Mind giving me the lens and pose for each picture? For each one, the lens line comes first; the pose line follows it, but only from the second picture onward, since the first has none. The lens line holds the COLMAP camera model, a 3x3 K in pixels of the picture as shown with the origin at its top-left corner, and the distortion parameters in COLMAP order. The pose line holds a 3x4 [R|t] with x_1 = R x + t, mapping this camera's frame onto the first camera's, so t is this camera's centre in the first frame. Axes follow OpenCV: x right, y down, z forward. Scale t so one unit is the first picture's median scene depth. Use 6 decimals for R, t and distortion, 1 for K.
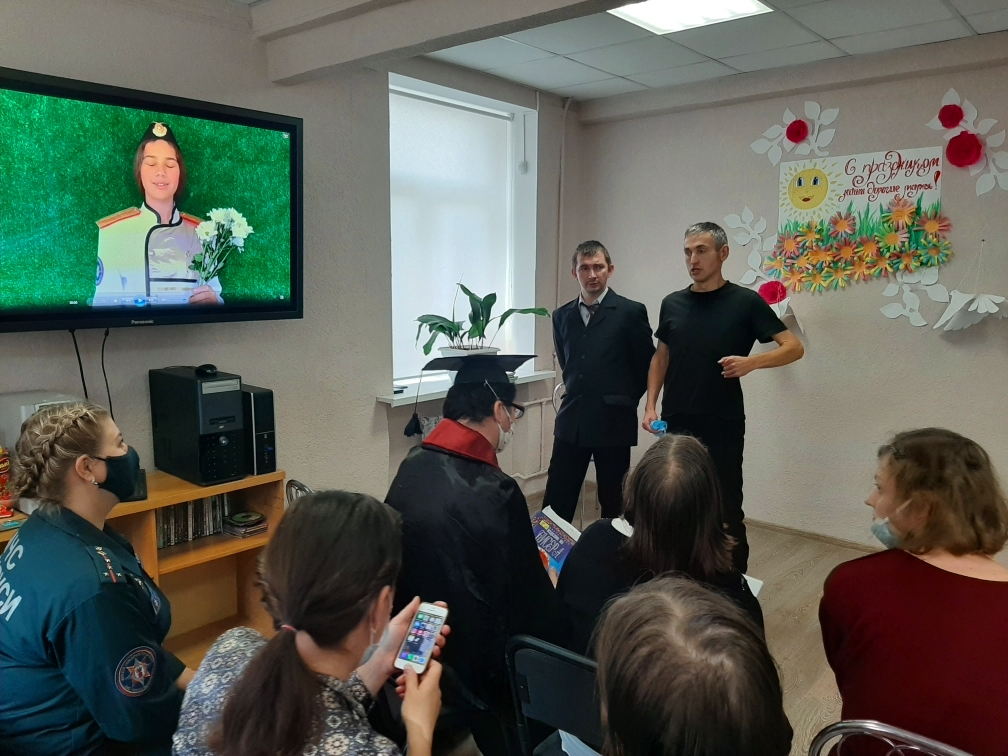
lens RADIAL K [[790.9, 0, 499.7], [0, 790.9, 376.4], [0, 0, 1]] dist [0.038710, -0.095050]
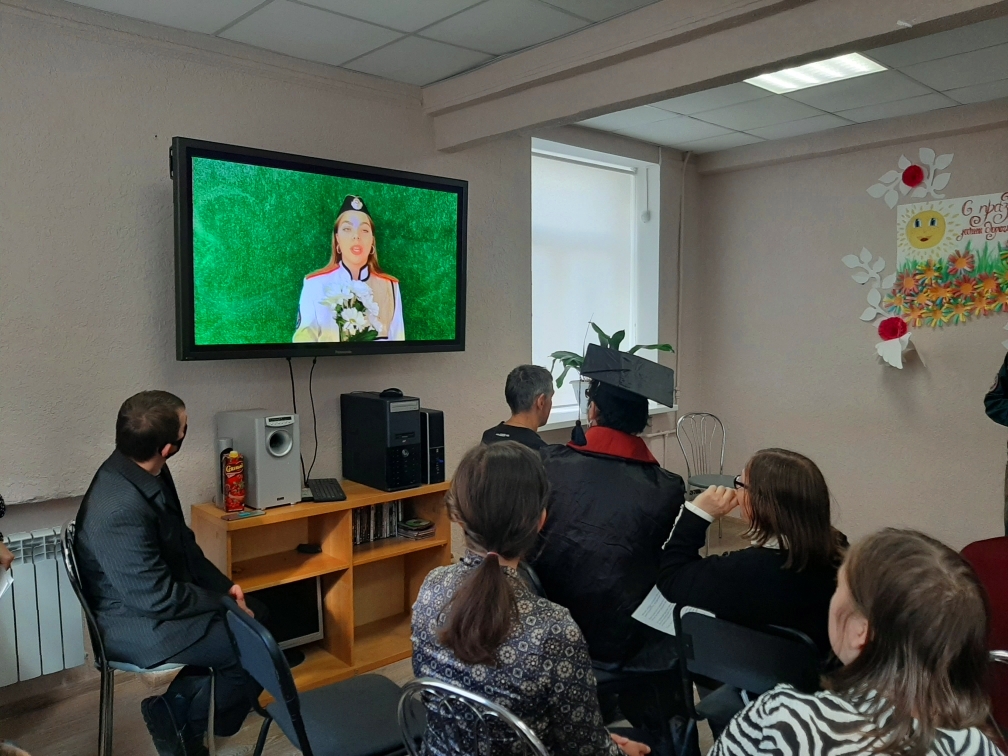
lens RADIAL K [[790.9, 0, 496.4], [0, 790.9, 370.7], [0, 0, 1]] dist [0.038710, -0.095050]
pose [[0.991867, -0.002028, -0.127259, -0.042389], [-0.006478, 0.997773, -0.066390, 0.023986], [0.127111, 0.066675, 0.989645, -0.099279]]
